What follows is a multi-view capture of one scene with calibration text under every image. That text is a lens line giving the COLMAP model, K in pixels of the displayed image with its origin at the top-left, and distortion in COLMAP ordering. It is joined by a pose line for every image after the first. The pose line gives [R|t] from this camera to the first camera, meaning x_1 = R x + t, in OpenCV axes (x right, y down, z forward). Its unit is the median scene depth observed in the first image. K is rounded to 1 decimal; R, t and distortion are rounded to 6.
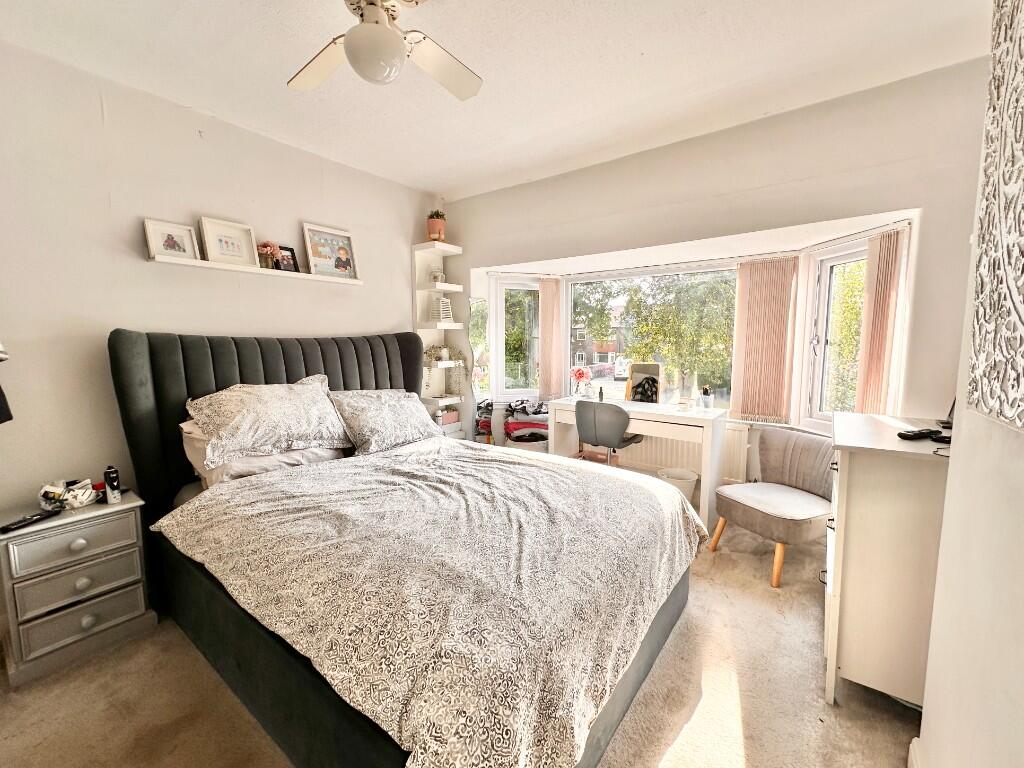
lens RADIAL K [[414.8, 0, 514.1], [0, 414.8, 381.8], [0, 0, 1]] dist [0.001609, 0.000041]
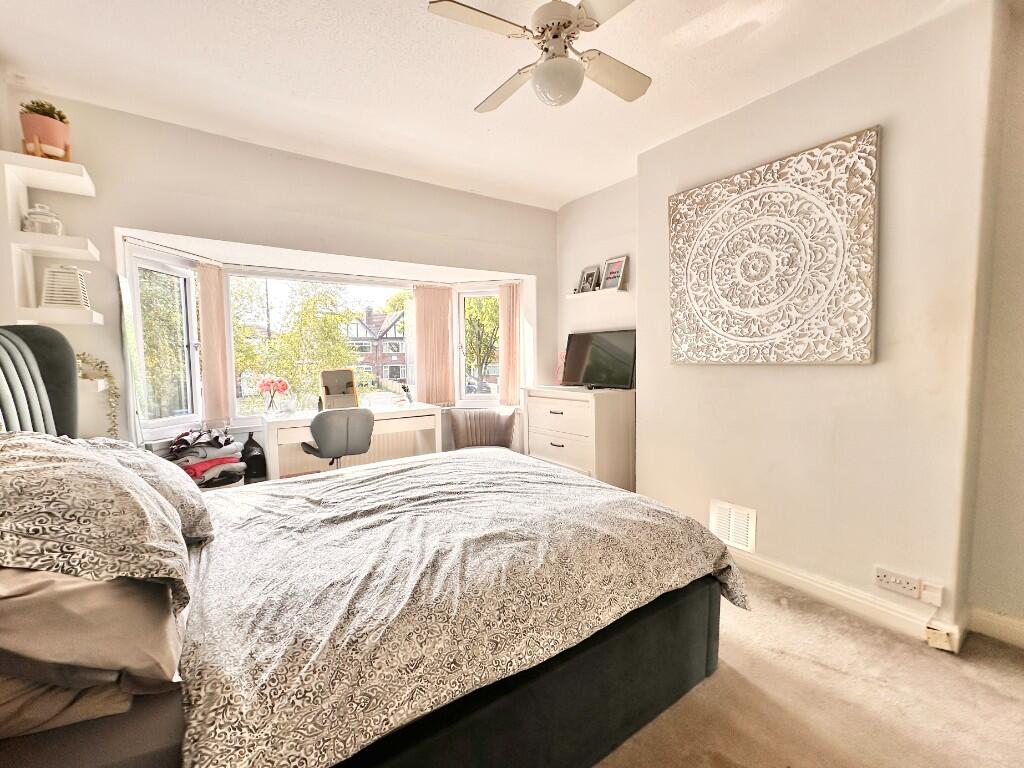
lens RADIAL K [[414.8, 0, 514.1], [0, 414.8, 381.8], [0, 0, 1]] dist [0.001609, 0.000041]
pose [[0.340049, -0.066107, 0.938081, -0.841099], [0.104632, 0.993992, 0.032119, -0.009280], [-0.934569, 0.087231, 0.344923, 0.452023]]
